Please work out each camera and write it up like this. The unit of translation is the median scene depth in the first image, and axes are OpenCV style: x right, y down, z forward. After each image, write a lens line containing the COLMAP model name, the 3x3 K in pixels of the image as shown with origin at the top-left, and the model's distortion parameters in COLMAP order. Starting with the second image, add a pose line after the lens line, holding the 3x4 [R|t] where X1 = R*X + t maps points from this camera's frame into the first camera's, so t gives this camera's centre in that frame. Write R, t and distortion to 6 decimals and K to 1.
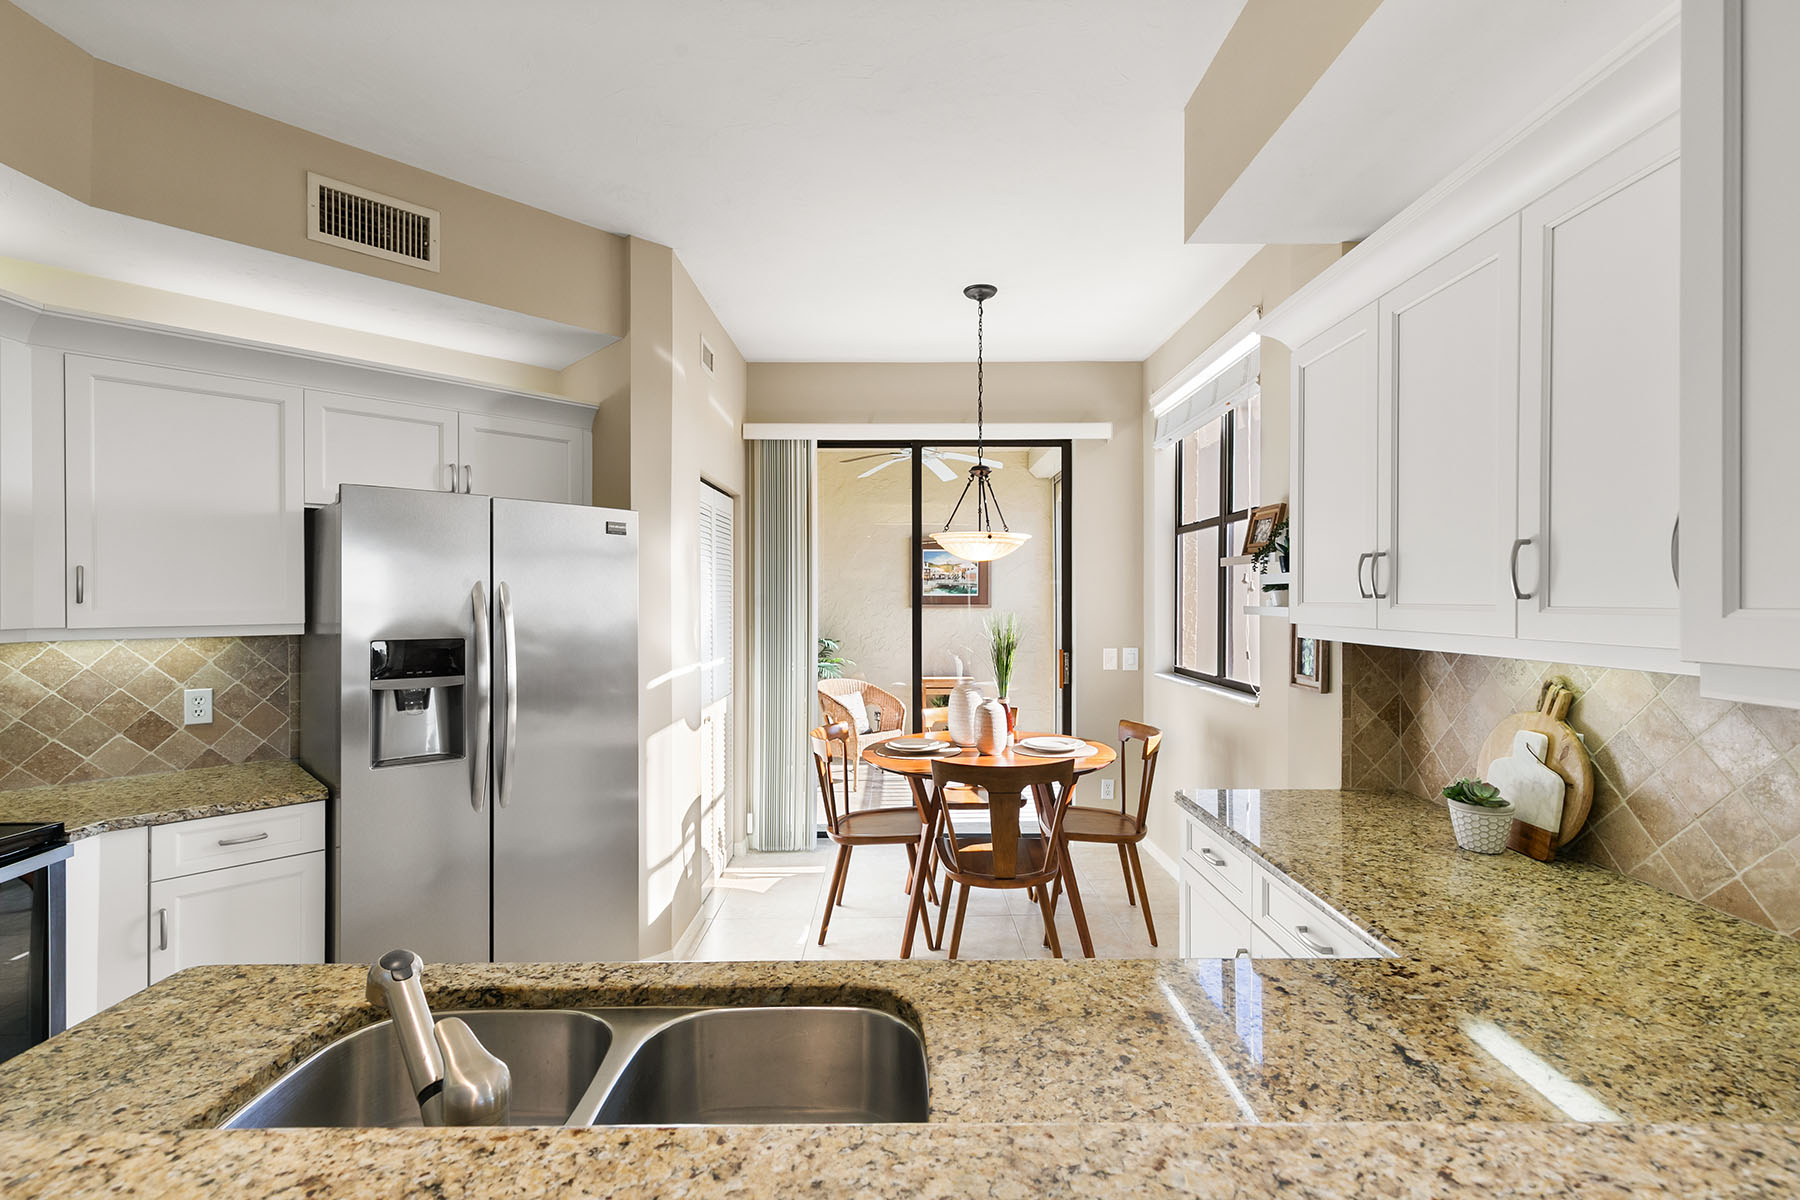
lens RADIAL K [[809.8, 0, 906.7], [0, 809.8, 603.4], [0, 0, 1]] dist [0.006663, -0.000406]
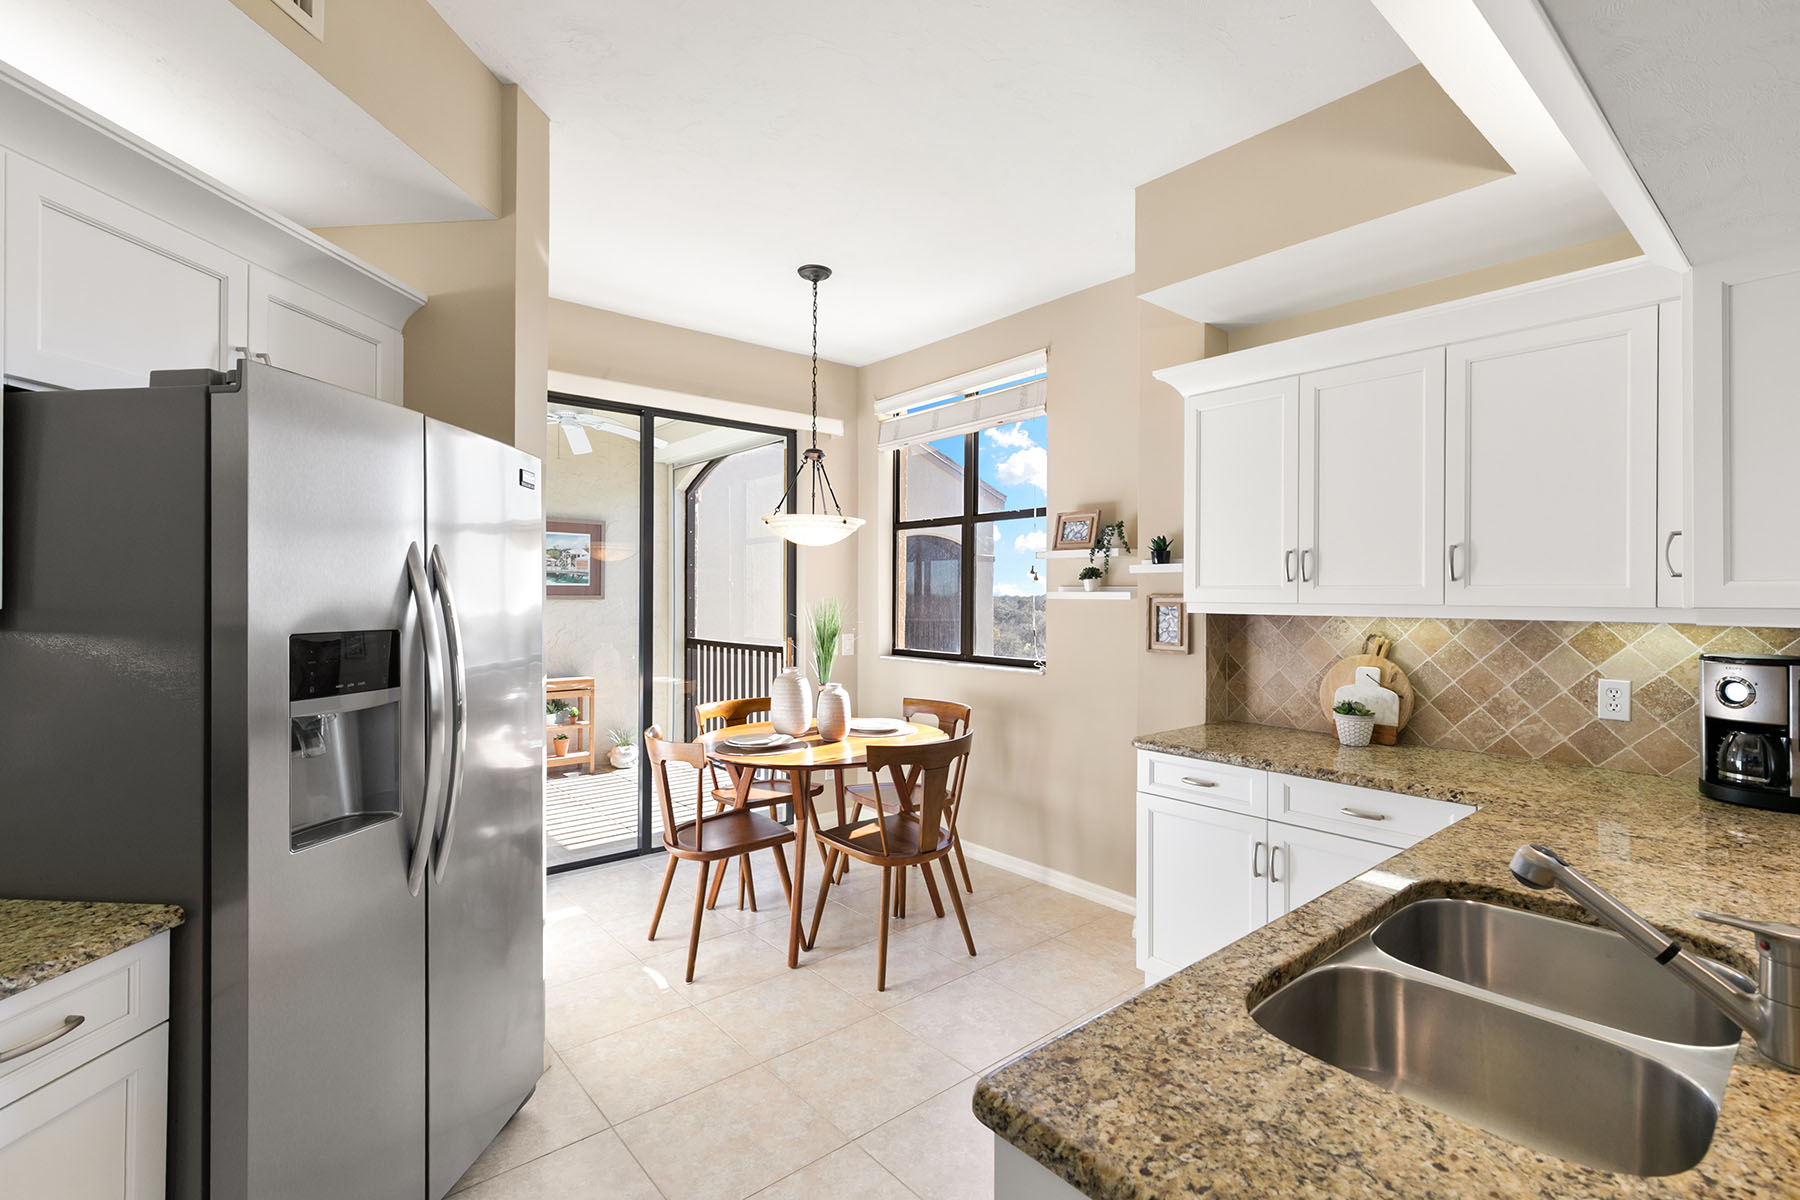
lens RADIAL K [[815.7, 0, 904.3], [0, 815.7, 595.6], [0, 0, 1]] dist [0.004666, -0.000185]
pose [[0.768459, 0.003768, 0.639887, -0.661157], [-0.000176, 0.999984, -0.005677, 0.019667], [-0.639898, 0.004250, 0.768448, 0.247538]]
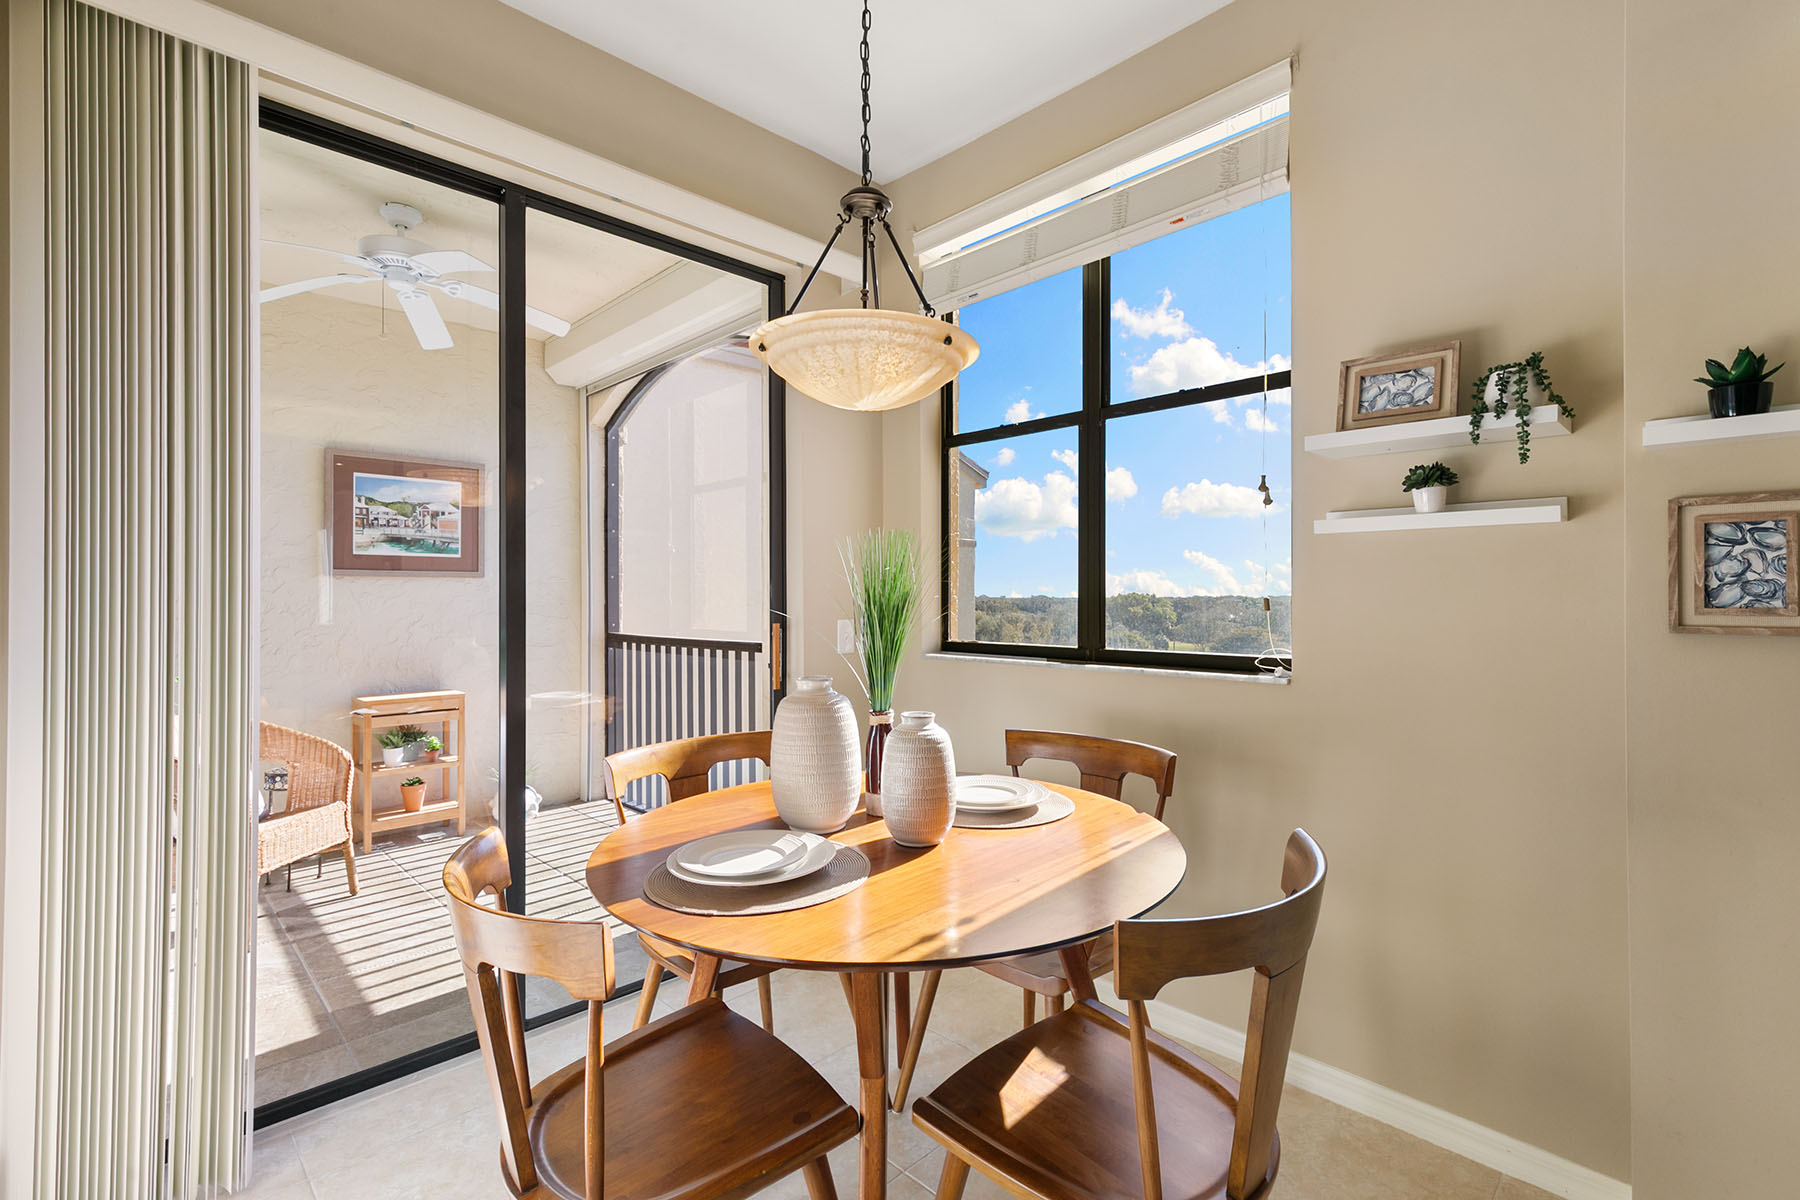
lens RADIAL K [[809.9, 0, 901.1], [0, 809.9, 595.0], [0, 0, 1]] dist [0.011701, 0.000128]
pose [[0.719837, 0.001217, 0.694142, -0.294760], [0.006383, 0.999945, -0.008372, 0.078067], [-0.694114, 0.010458, 0.719789, 0.967034]]
